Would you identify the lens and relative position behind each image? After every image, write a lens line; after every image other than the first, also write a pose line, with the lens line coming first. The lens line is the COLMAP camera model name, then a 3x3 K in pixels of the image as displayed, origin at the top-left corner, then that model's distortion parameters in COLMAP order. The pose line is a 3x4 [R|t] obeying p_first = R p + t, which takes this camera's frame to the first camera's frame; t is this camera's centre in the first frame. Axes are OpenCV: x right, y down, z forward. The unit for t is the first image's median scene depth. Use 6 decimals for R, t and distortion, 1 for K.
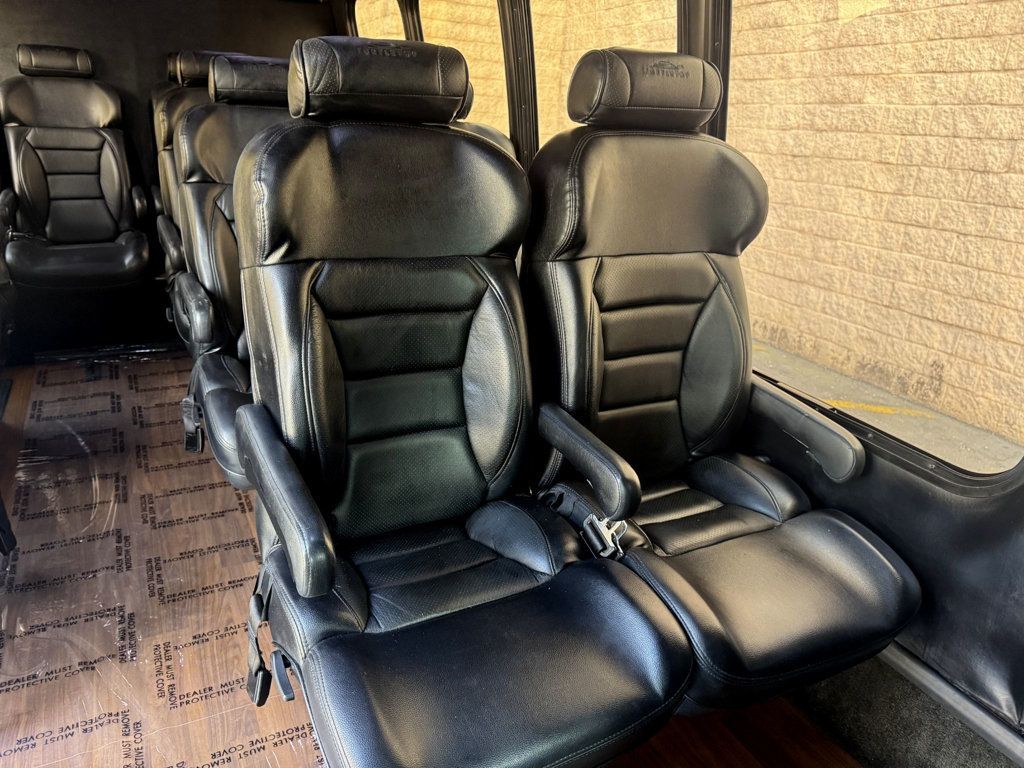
lens RADIAL K [[736.5, 0, 512.0], [0, 736.5, 384.0], [0, 0, 1]] dist [-0.004909, -0.006912]
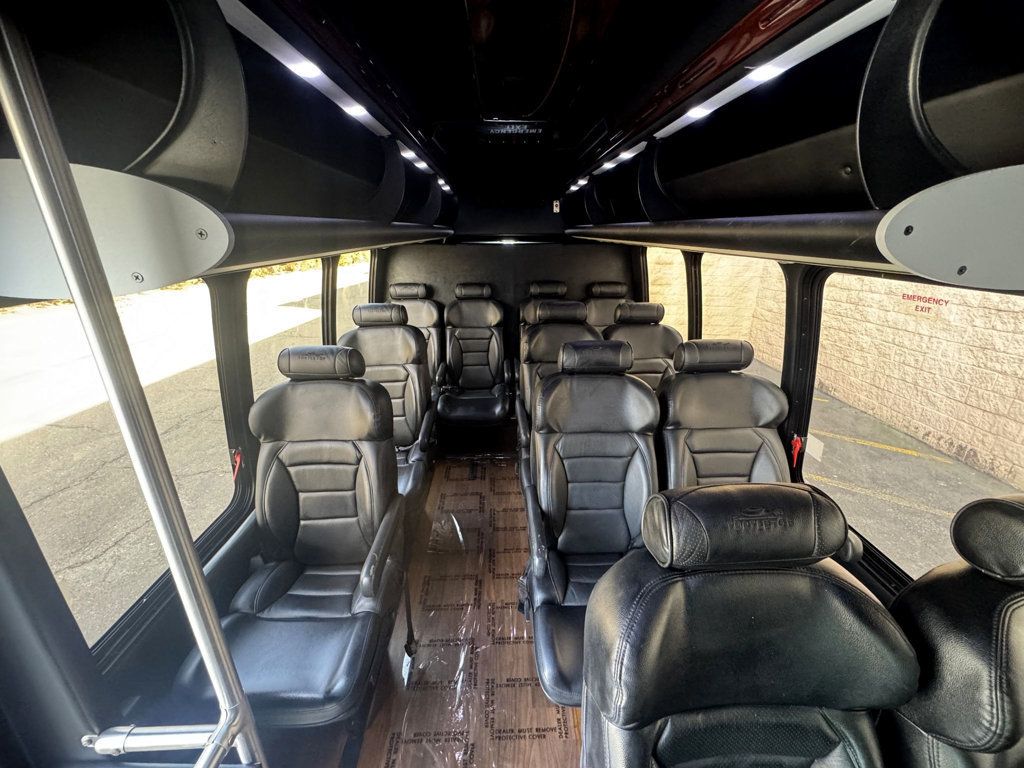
lens RADIAL K [[412.8, 0, 510.3], [0, 412.8, 378.7], [0, 0, 1]] dist [-0.000130, -0.000568]
pose [[0.901098, 0.087961, -0.424600, -0.089420], [-0.107620, 0.993938, -0.022486, -0.211311], [0.420048, 0.065958, 0.905102, 0.130675]]
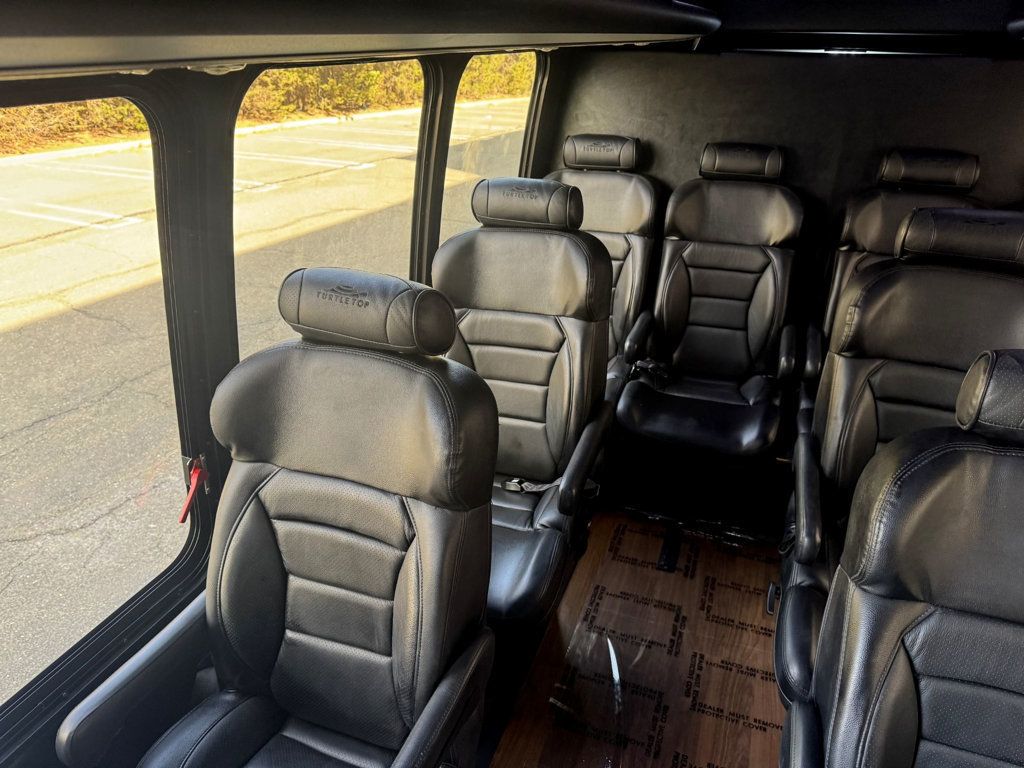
lens RADIAL K [[726.2, 0, 505.5], [0, 726.2, 384.5], [0, 0, 1]] dist [0.097483, -0.138658]
pose [[0.673334, 0.273930, -0.686720, -0.171166], [-0.248334, 0.958662, 0.138914, -0.251456], [0.696385, 0.077001, 0.713526, 0.255007]]
